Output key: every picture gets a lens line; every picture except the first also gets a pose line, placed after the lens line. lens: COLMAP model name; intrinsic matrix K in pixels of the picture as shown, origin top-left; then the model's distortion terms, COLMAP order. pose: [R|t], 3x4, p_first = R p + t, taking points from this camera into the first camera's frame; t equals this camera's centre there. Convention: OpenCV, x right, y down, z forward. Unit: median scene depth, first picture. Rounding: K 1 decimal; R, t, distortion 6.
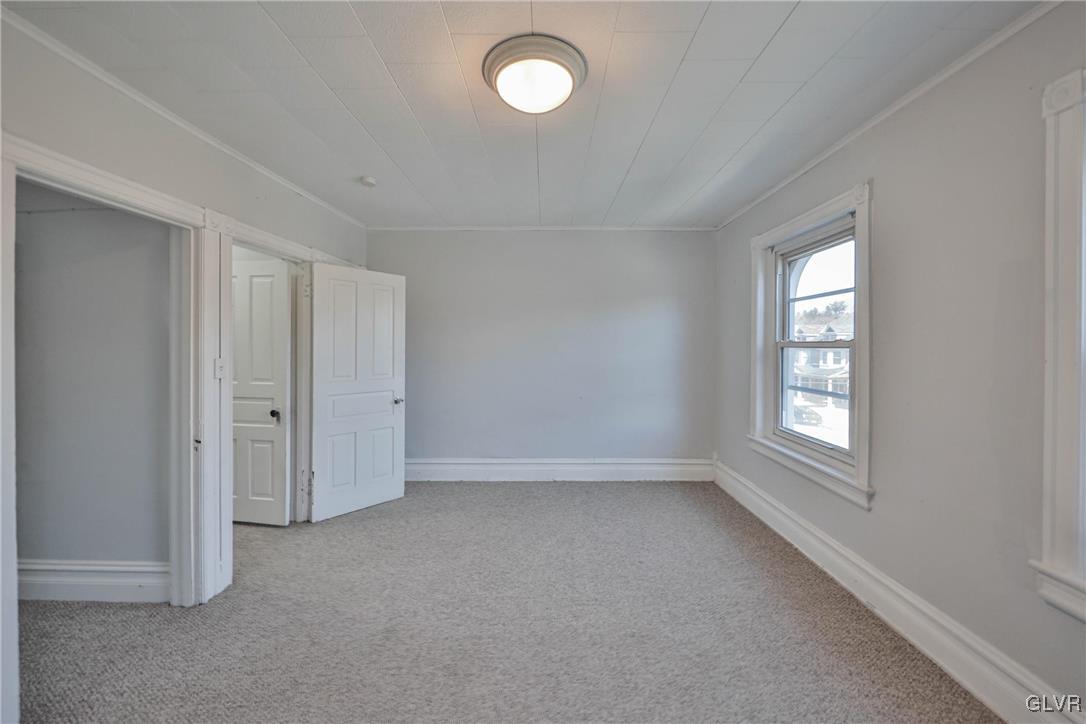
lens RADIAL K [[397.0, 0, 556.4], [0, 397.0, 339.4], [0, 0, 1]] dist [-0.000254, -0.000069]
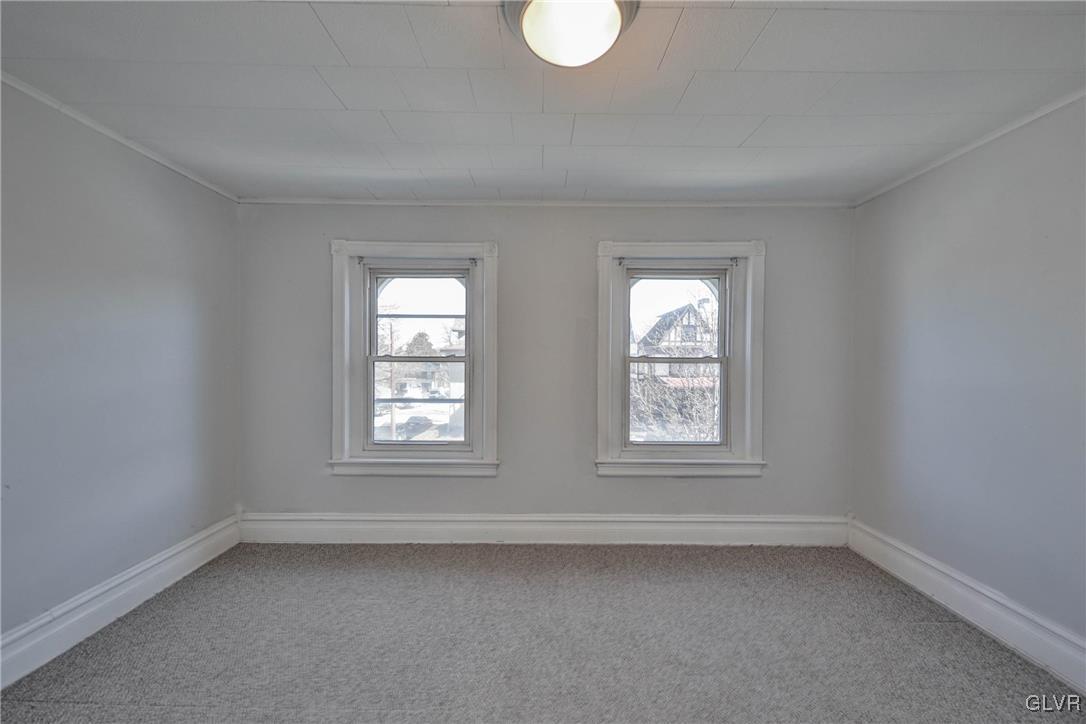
lens RADIAL K [[399.8, 0, 543.0], [0, 399.8, 362.0], [0, 0, 1]] dist [0.000235, 0.000094]
pose [[0.034291, -0.008276, 0.999378, -0.419336], [-0.015956, 0.999834, 0.008827, 0.005088], [-0.999285, -0.016249, 0.034153, 0.528290]]
